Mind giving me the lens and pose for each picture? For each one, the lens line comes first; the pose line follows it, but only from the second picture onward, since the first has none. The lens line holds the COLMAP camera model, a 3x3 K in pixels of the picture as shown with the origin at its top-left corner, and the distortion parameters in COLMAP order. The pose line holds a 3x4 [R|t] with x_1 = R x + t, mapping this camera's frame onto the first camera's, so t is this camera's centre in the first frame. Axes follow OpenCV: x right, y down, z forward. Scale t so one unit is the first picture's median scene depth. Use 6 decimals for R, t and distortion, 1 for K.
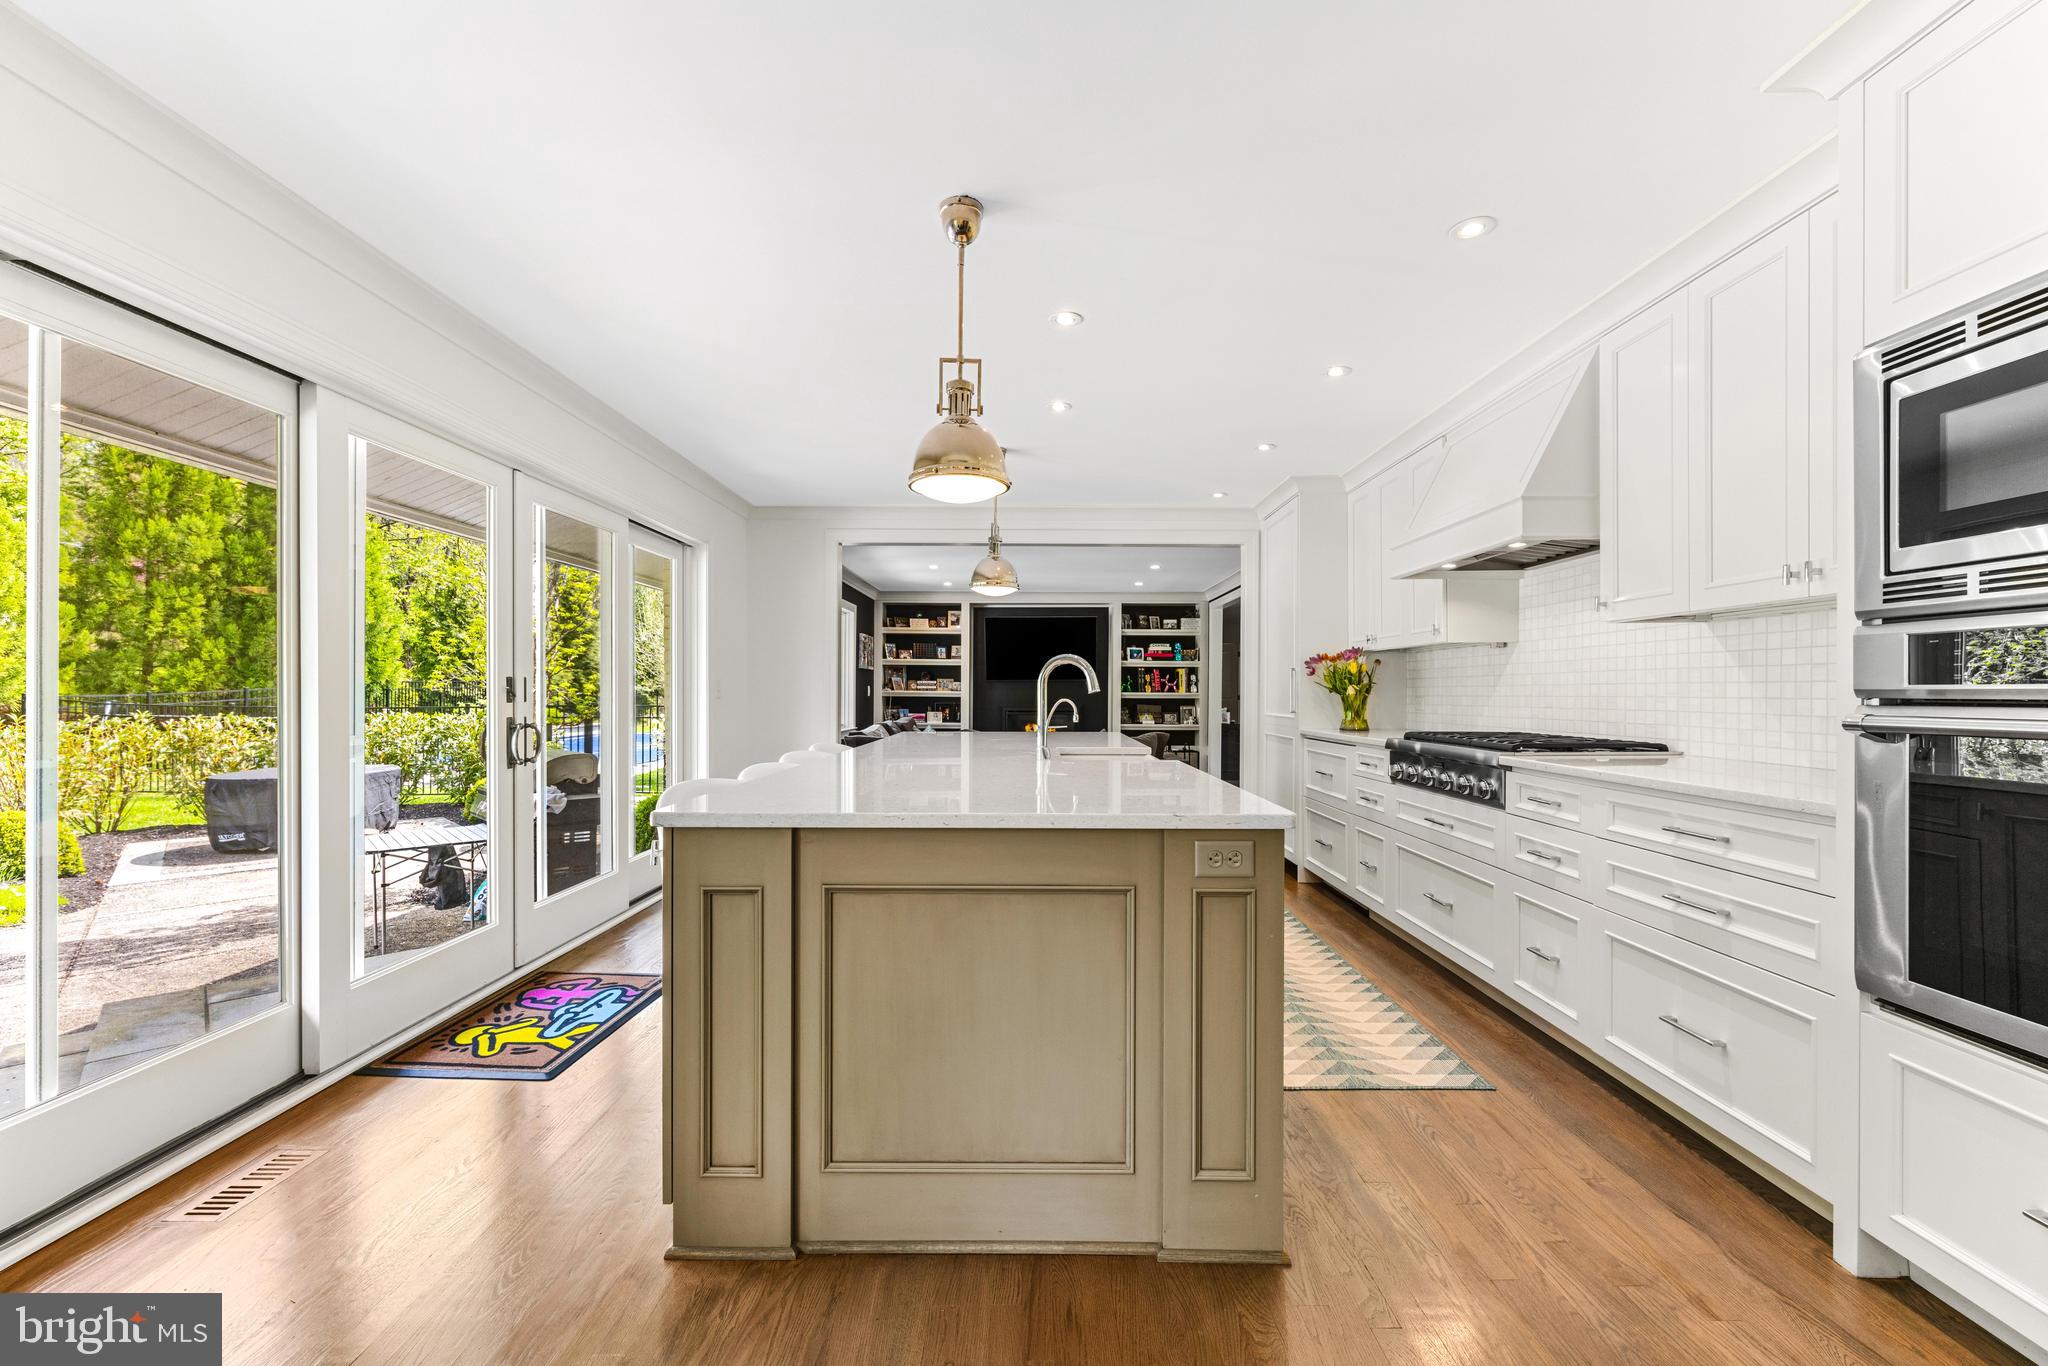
lens RADIAL K [[836.2, 0, 1023.0], [0, 836.2, 695.1], [0, 0, 1]] dist [-0.003462, 0.001718]
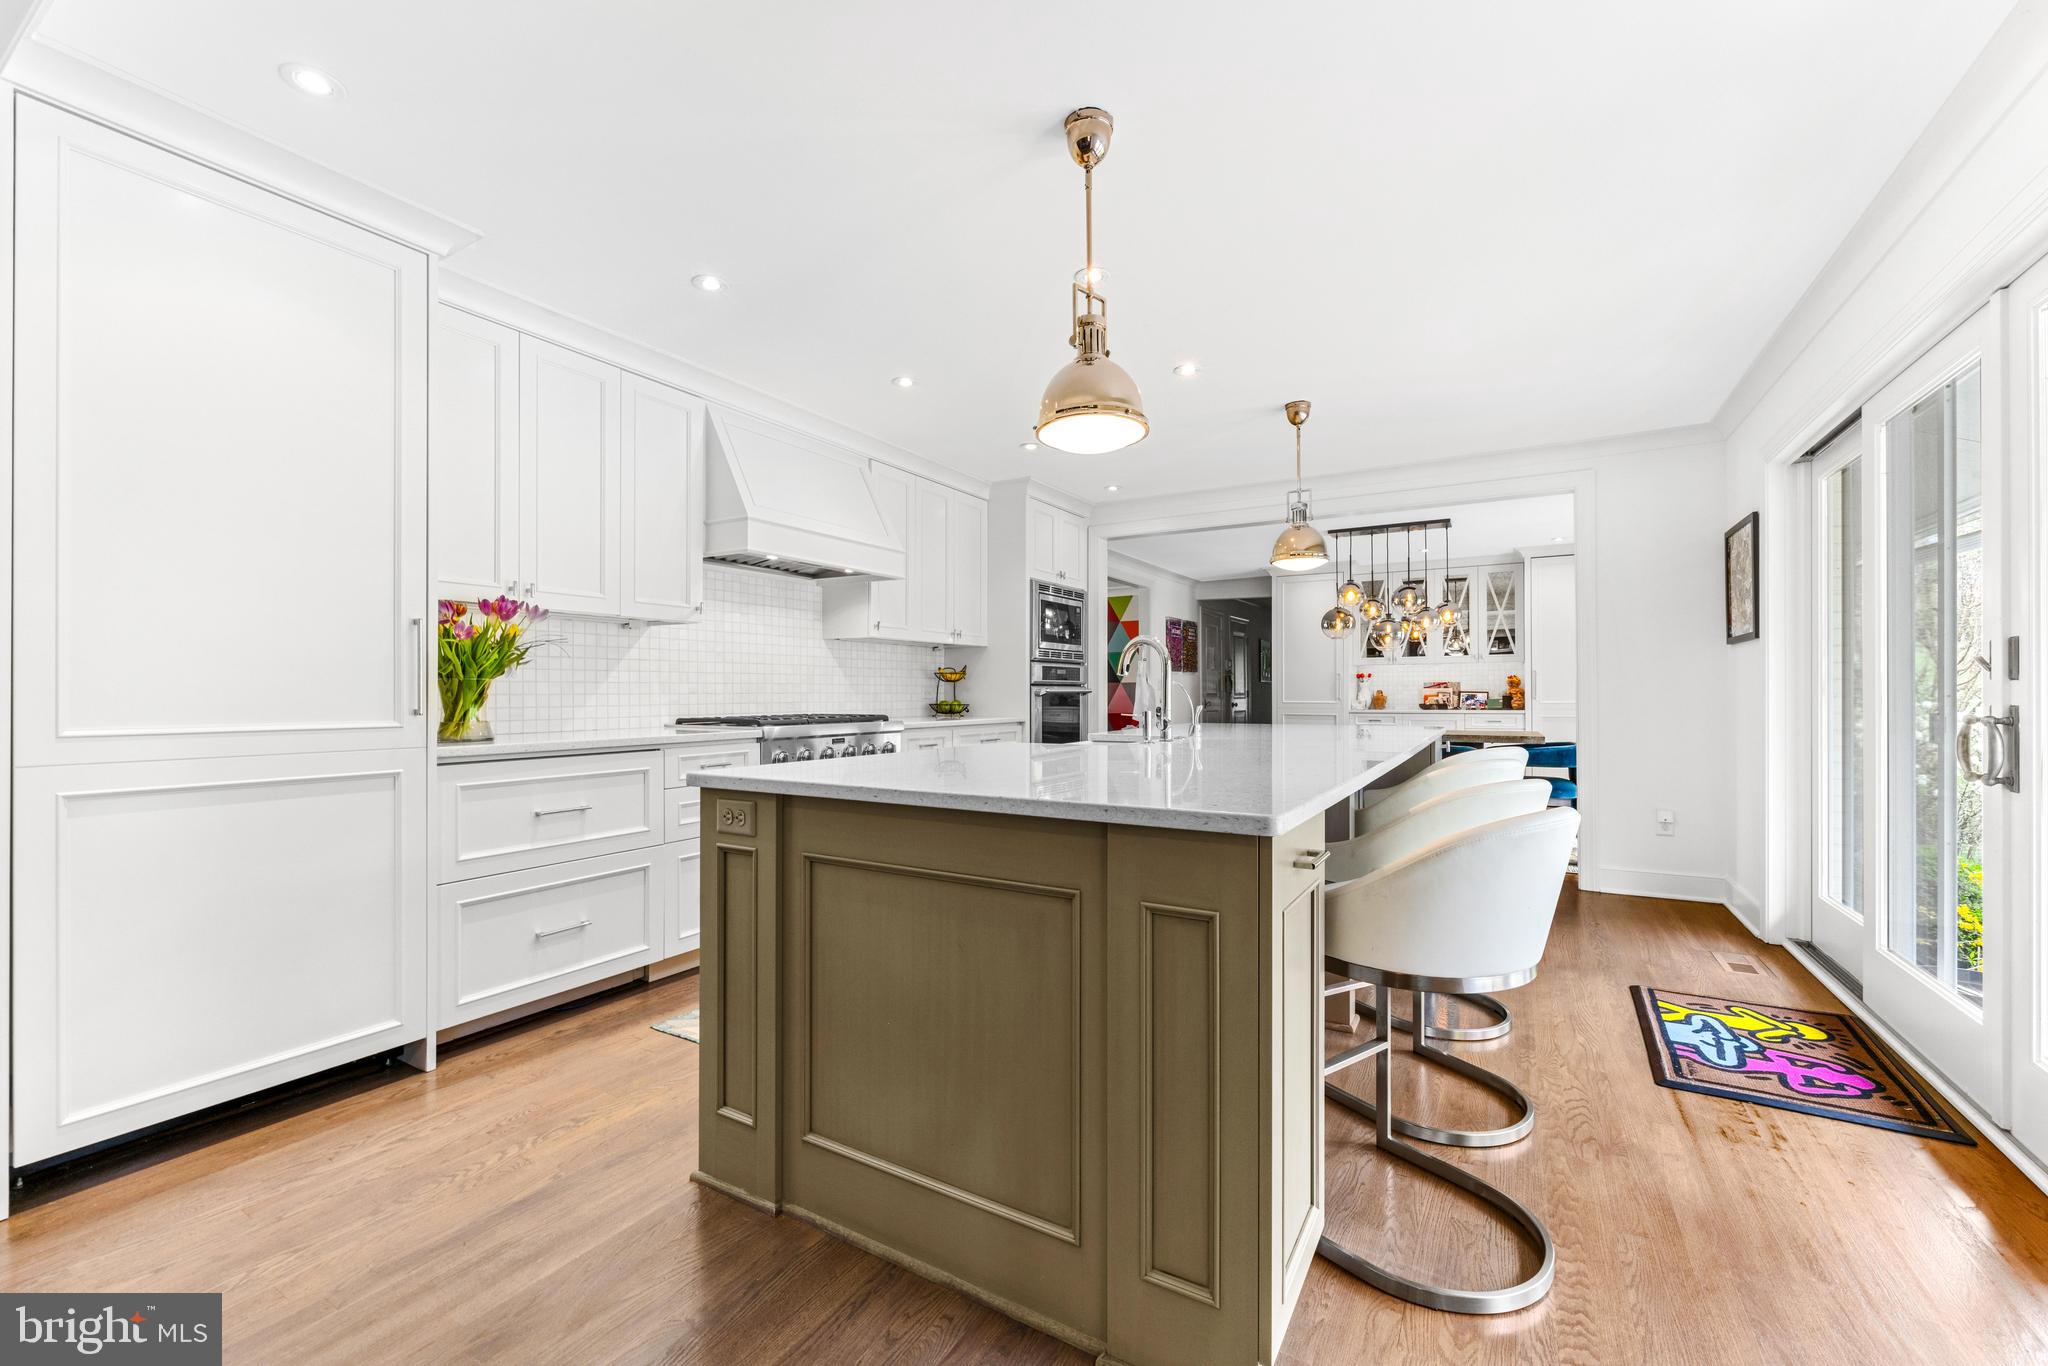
lens RADIAL K [[836.2, 0, 1014.3], [0, 836.2, 685.5], [0, 0, 1]] dist [-0.003462, 0.001718]
pose [[-0.860299, 0.003969, 0.509775, -0.262923], [0.002083, 0.999989, -0.004269, 0.010103], [-0.509786, -0.002610, -0.860297, 1.626179]]
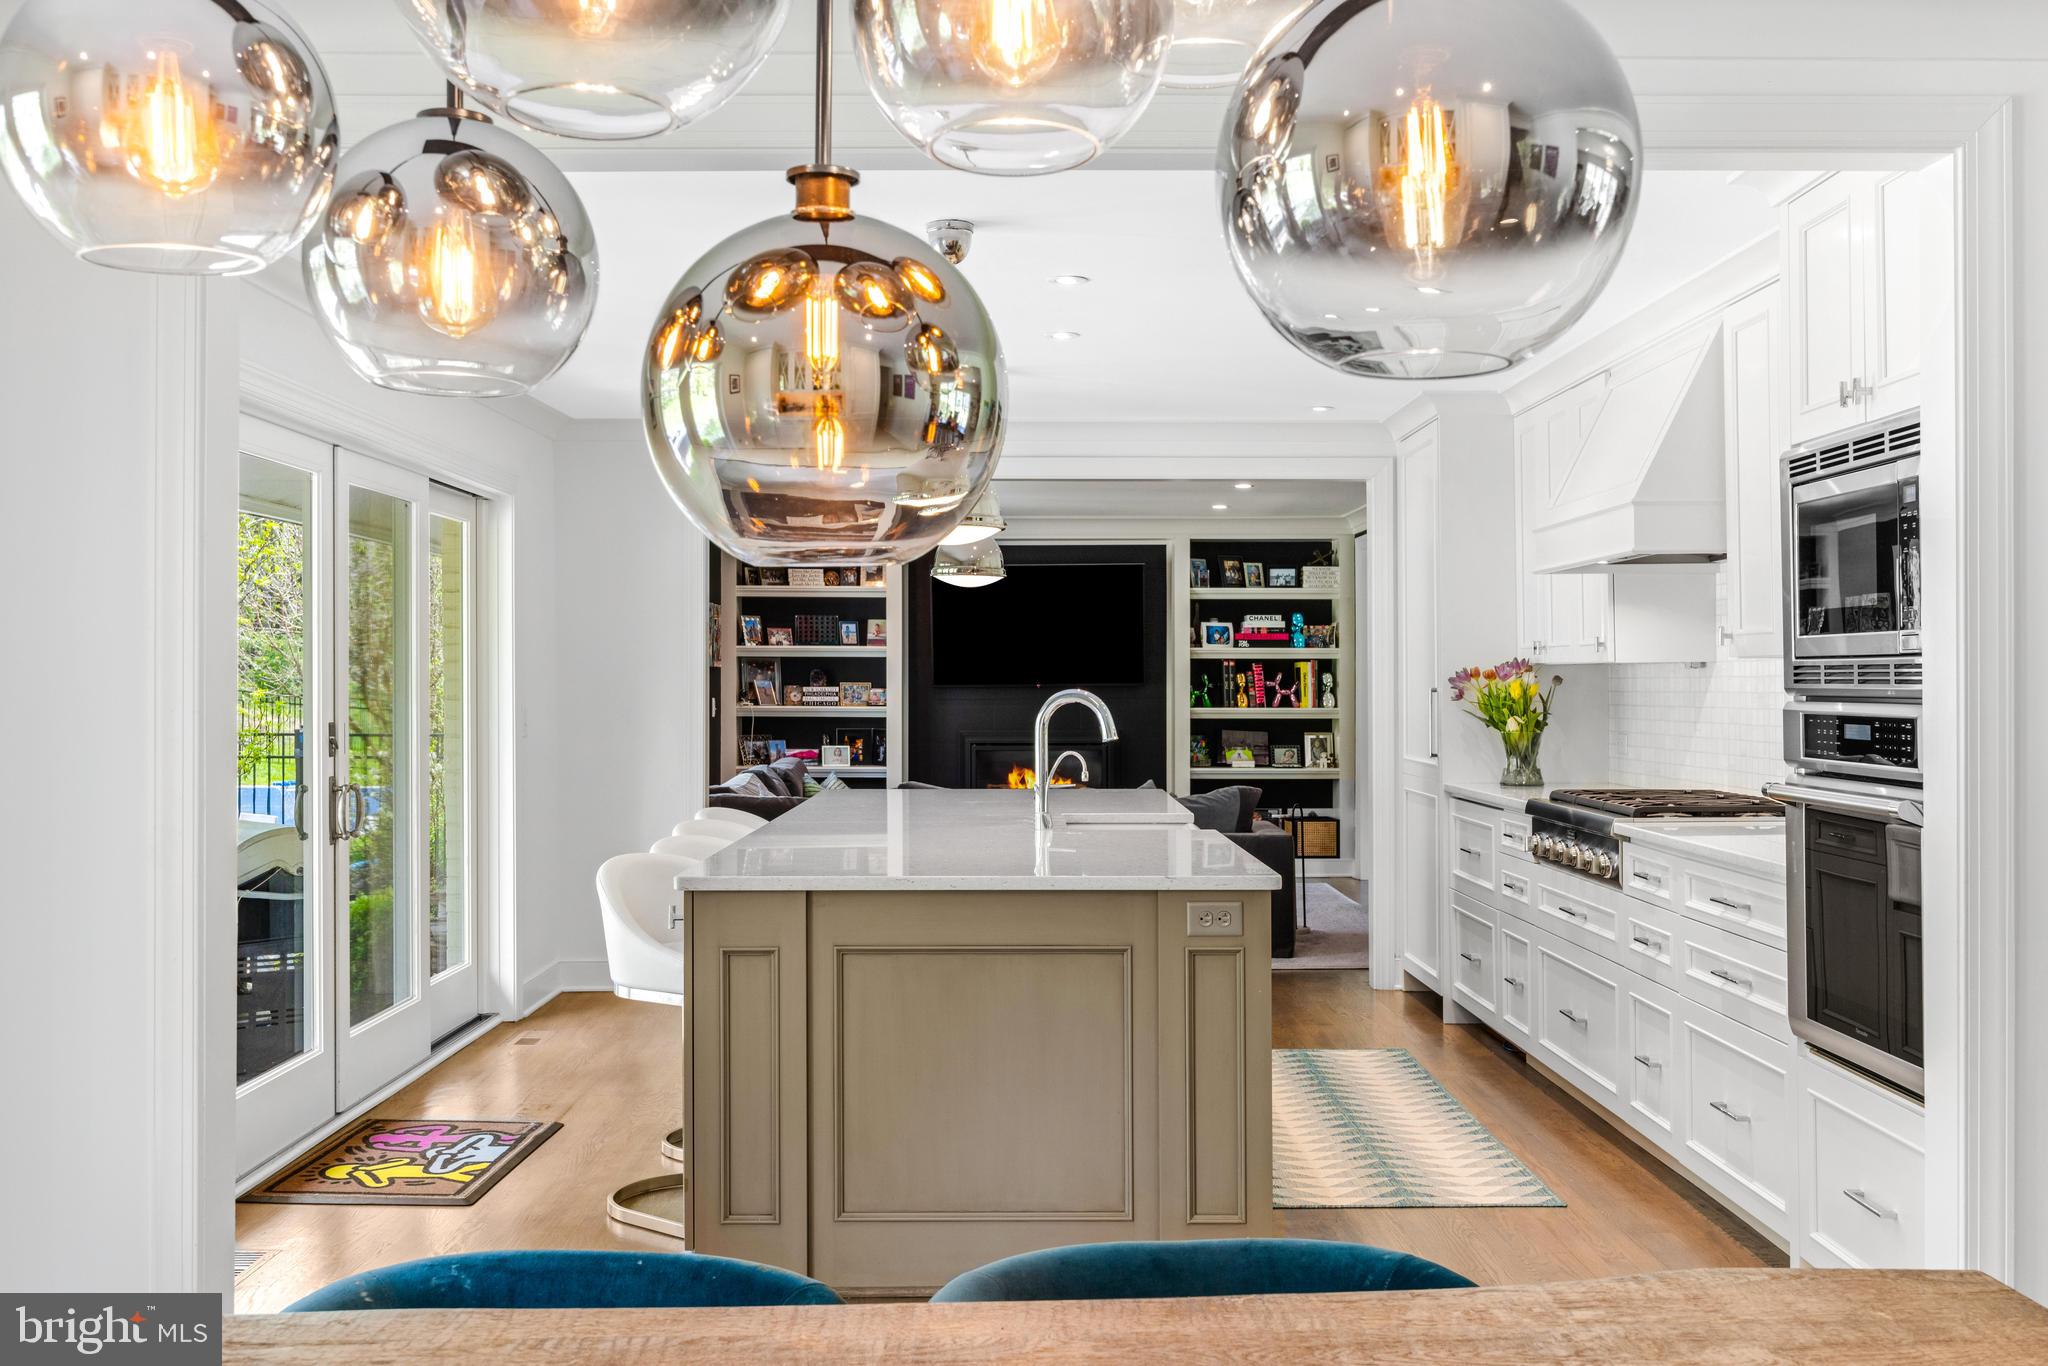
lens RADIAL K [[1949.4, 0, 1005.0], [0, 1949.4, 655.9], [0, 0, 1]] dist [0.002410, 0.000000]
pose [[0.999980, -0.003370, 0.005401, -0.016892], [0.003464, 0.999841, -0.017481, -0.041999], [-0.005341, 0.017499, 0.999833, -0.647655]]
